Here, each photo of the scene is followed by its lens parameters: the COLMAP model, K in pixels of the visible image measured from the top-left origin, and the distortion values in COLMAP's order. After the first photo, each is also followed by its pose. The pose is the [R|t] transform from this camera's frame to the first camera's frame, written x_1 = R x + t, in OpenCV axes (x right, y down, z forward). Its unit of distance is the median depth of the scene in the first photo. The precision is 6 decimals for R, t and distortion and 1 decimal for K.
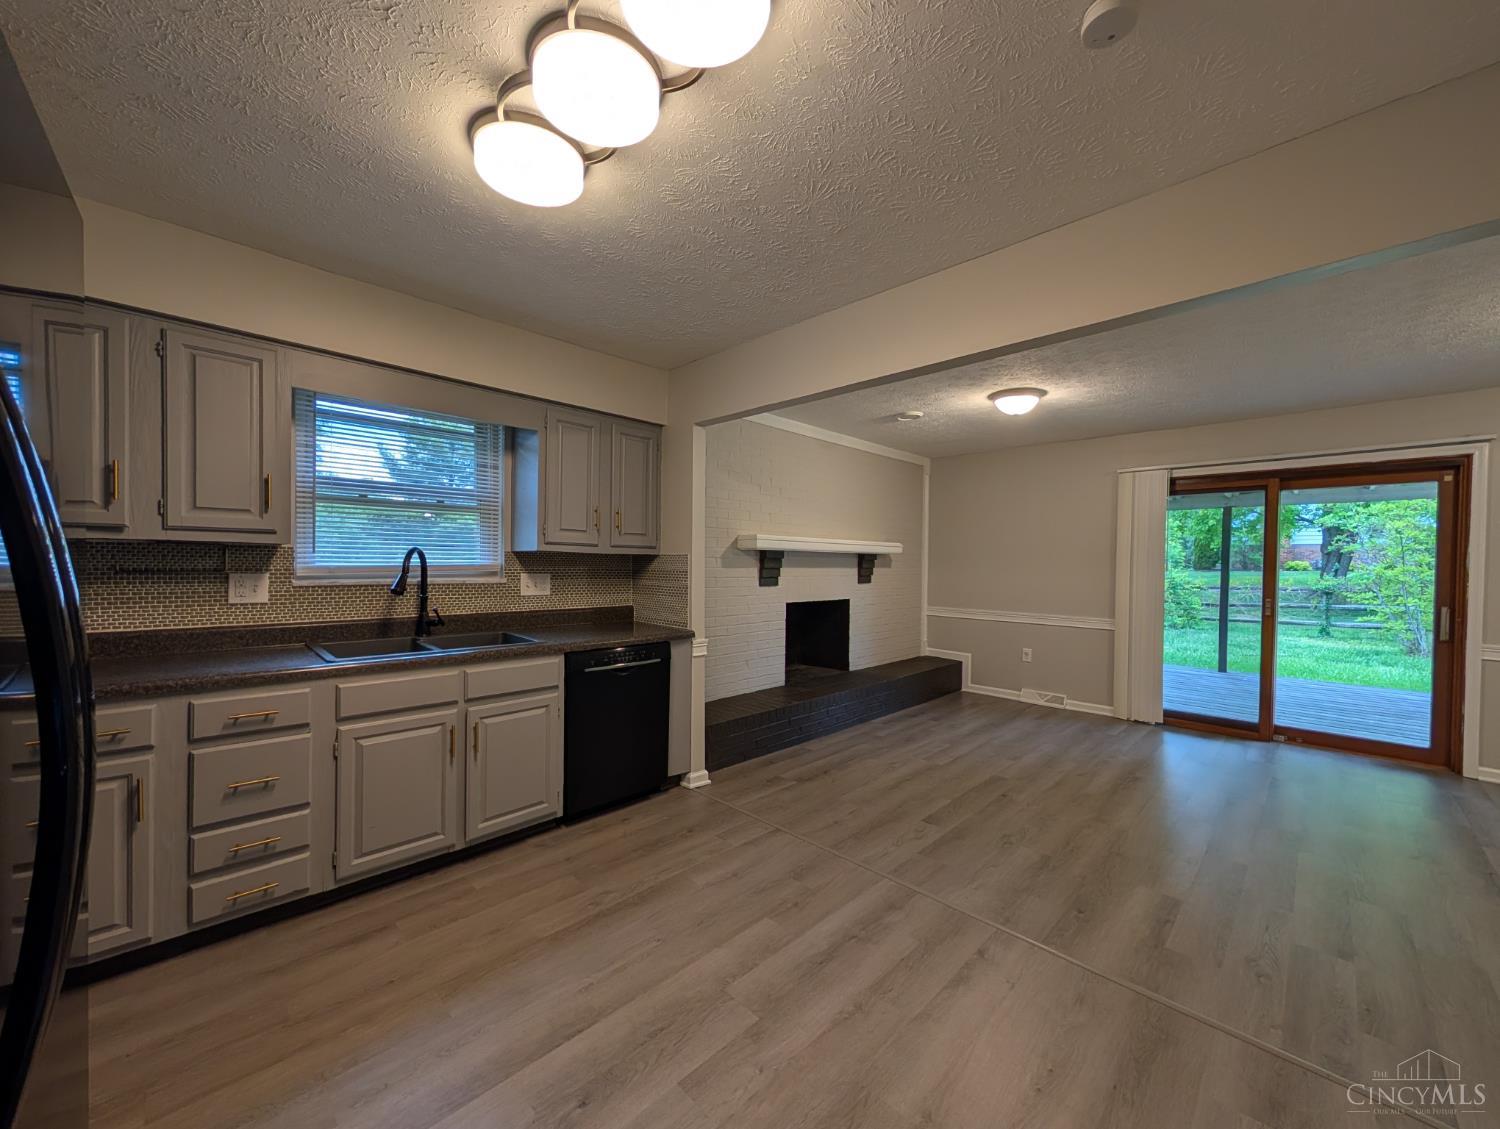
lens RADIAL K [[568.4, 0, 747.9], [0, 568.4, 575.4], [0, 0, 1]] dist [-0.005002, 0.000570]
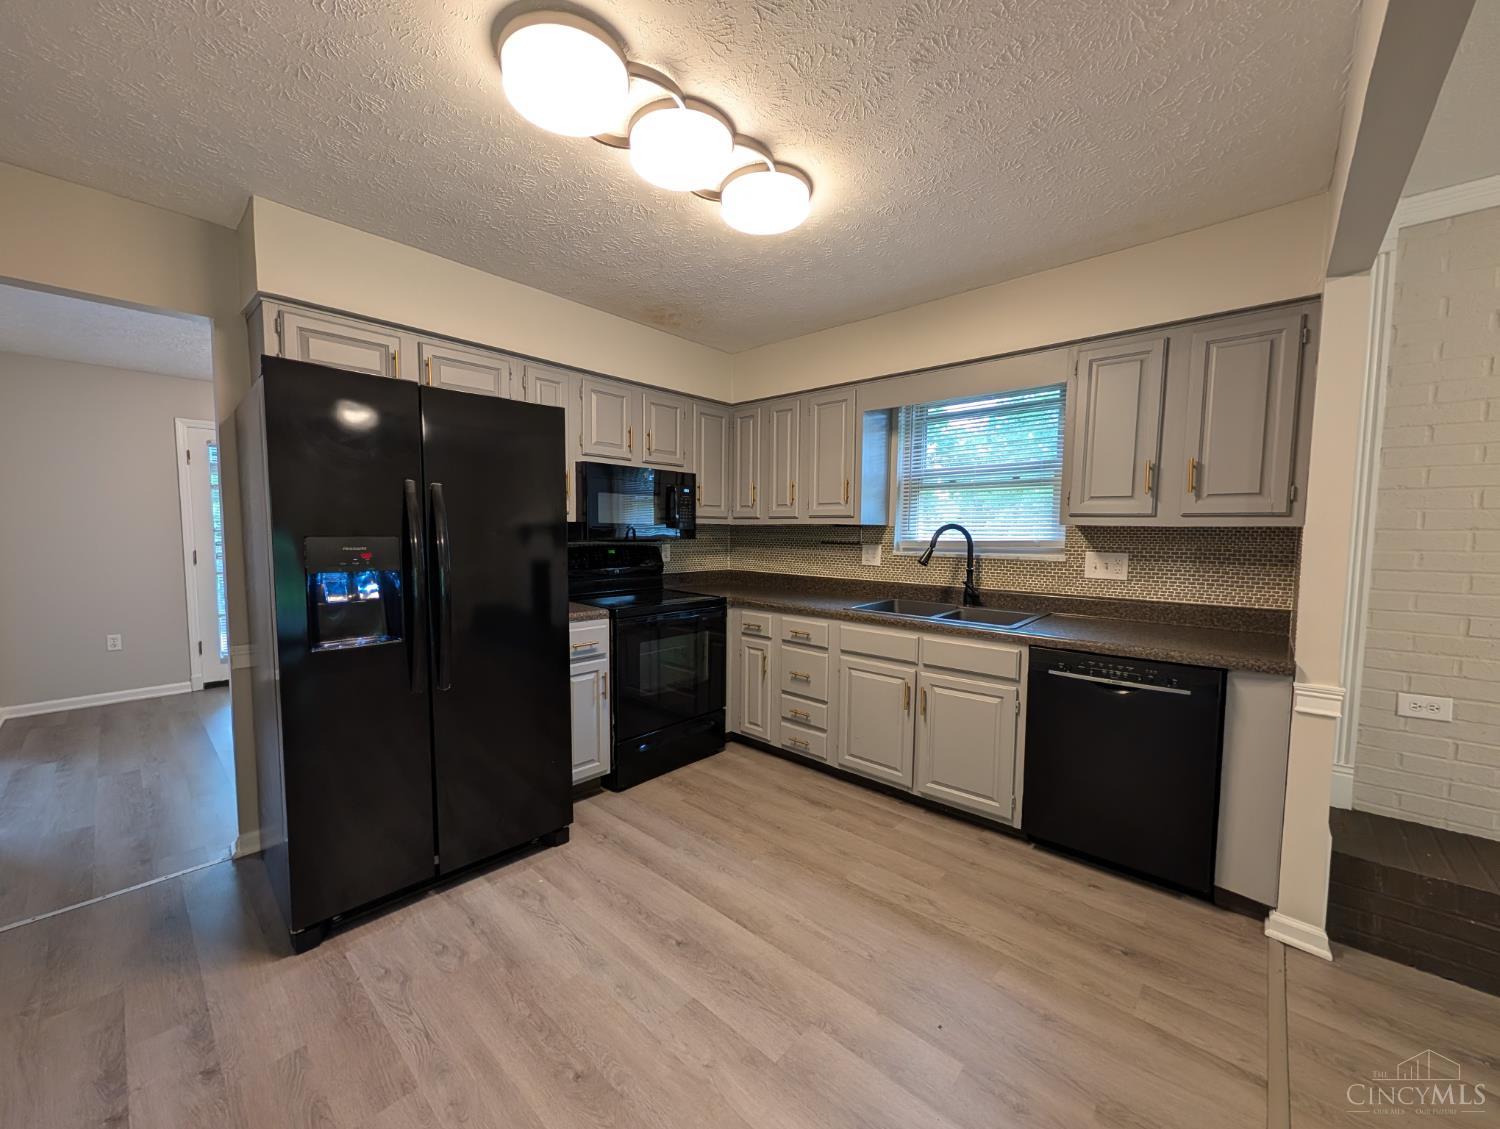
lens RADIAL K [[568.4, 0, 751.3], [0, 568.4, 573.3], [0, 0, 1]] dist [-0.005002, 0.000570]
pose [[0.068715, 0.064047, -0.995578, 0.473627], [-0.028148, 0.997664, 0.062238, -0.011282], [0.997239, 0.023746, 0.070357, 0.502386]]
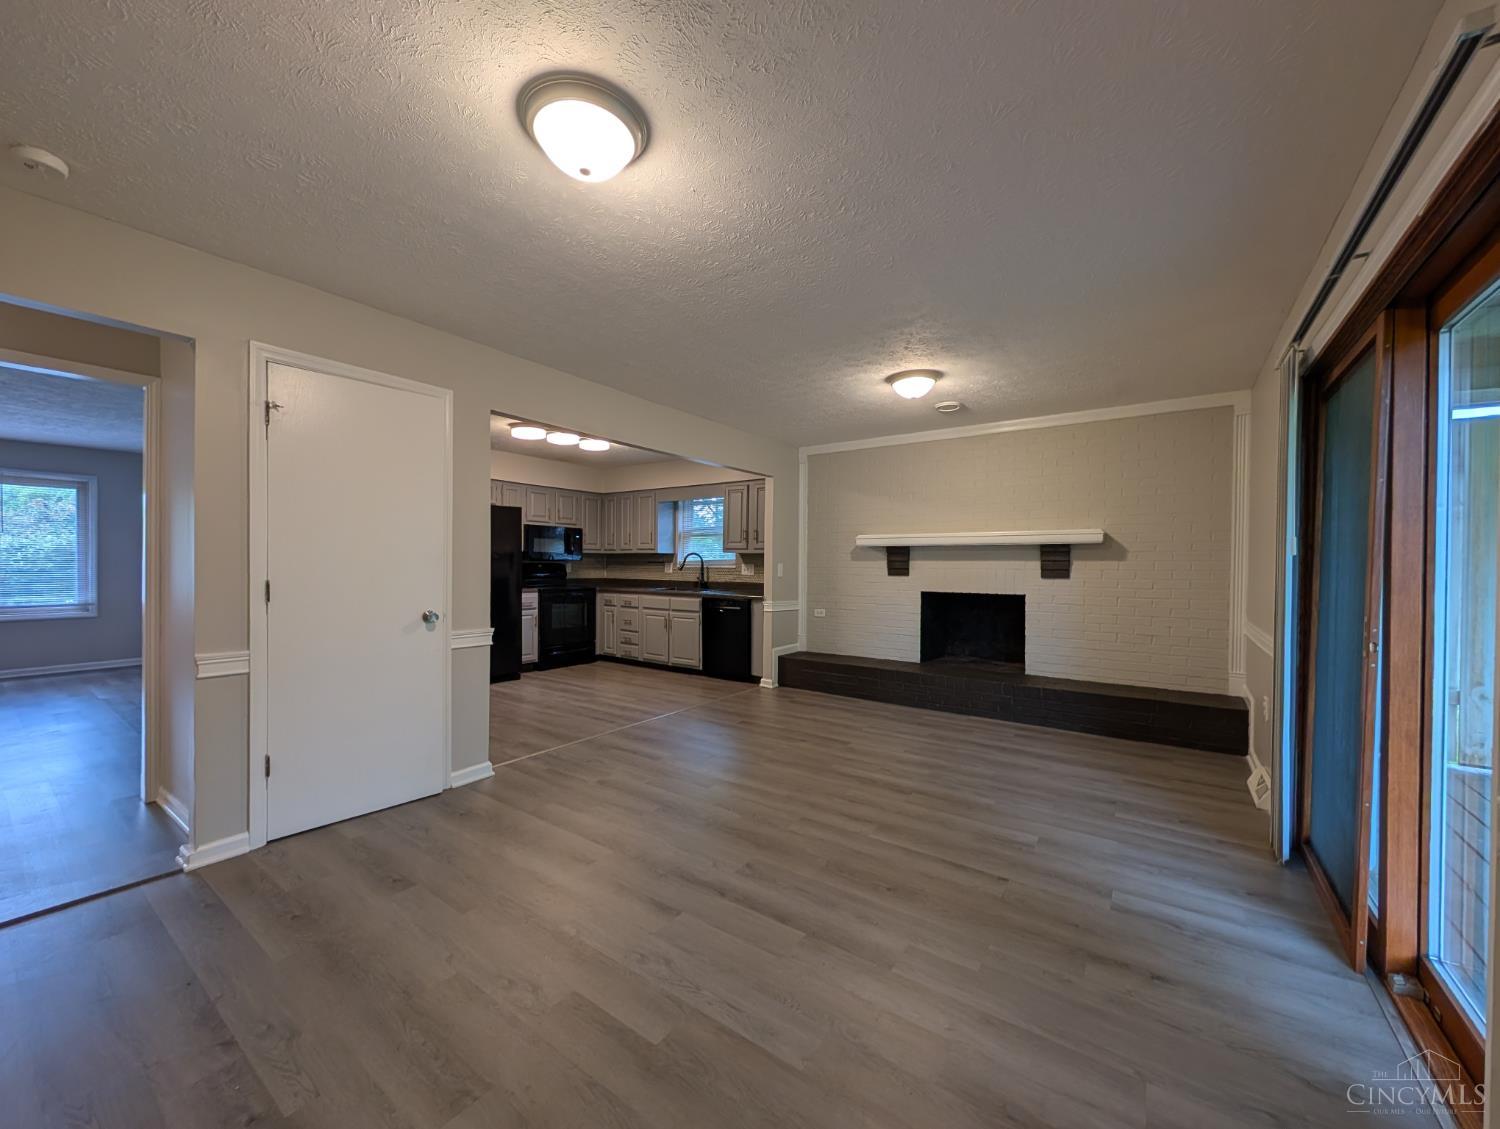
lens RADIAL K [[568.4, 0, 748.4], [0, 568.4, 573.0], [0, 0, 1]] dist [-0.005002, 0.000570]
pose [[0.175763, 0.002651, -0.984429, 1.873497], [-0.026425, 0.999649, -0.002026, 0.037698], [0.984078, 0.026370, 0.175771, 0.754024]]
